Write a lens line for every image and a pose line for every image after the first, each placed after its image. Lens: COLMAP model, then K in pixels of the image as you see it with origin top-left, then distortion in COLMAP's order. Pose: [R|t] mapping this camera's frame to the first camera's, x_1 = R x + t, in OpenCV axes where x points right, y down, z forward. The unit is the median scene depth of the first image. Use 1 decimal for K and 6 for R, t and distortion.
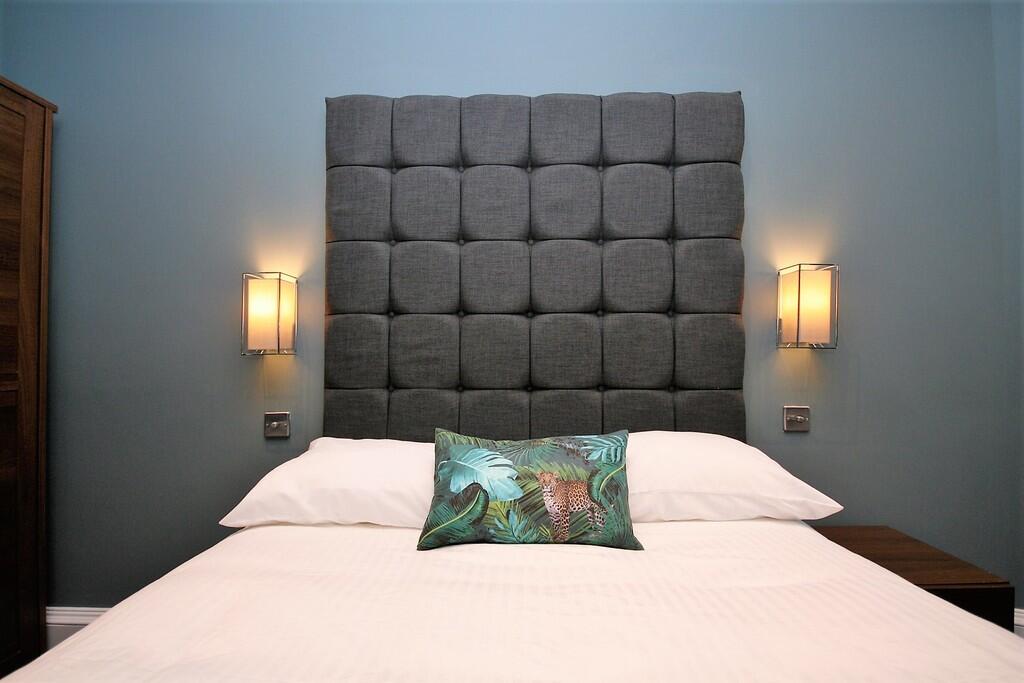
lens RADIAL K [[485.3, 0, 500.6], [0, 485.3, 345.0], [0, 0, 1]] dist [0.002535, -0.000053]
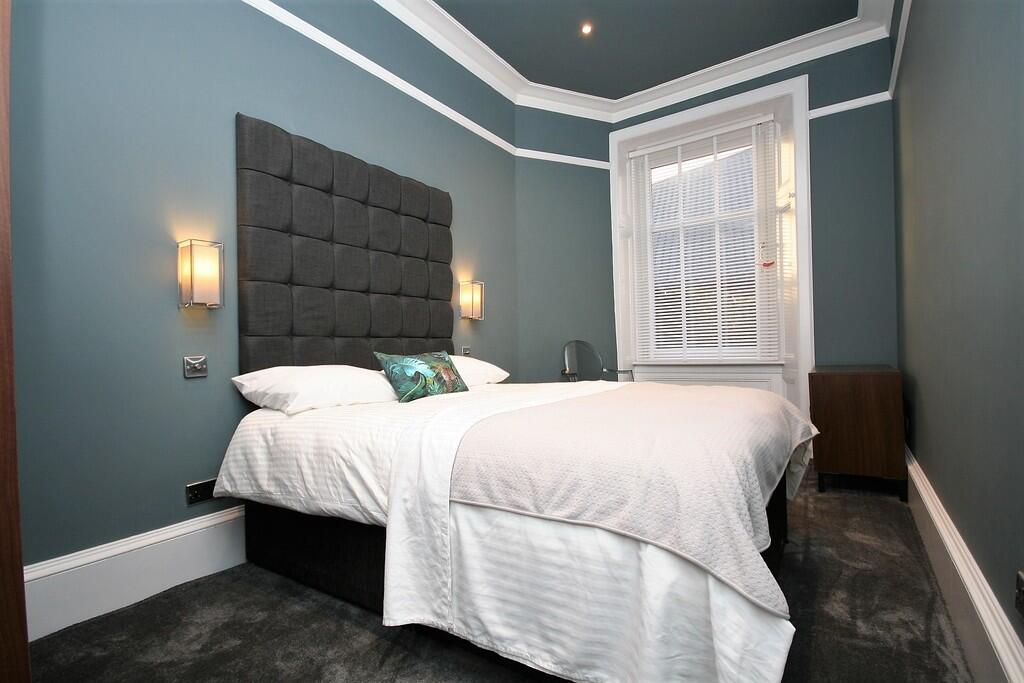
lens RADIAL K [[485.3, 0, 500.6], [0, 485.3, 345.0], [0, 0, 1]] dist [0.002535, -0.000053]
pose [[0.551223, -0.005277, 0.834341, -1.099262], [0.009075, 0.999959, 0.000330, 0.120704], [-0.834308, 0.007390, 0.551248, -0.307381]]
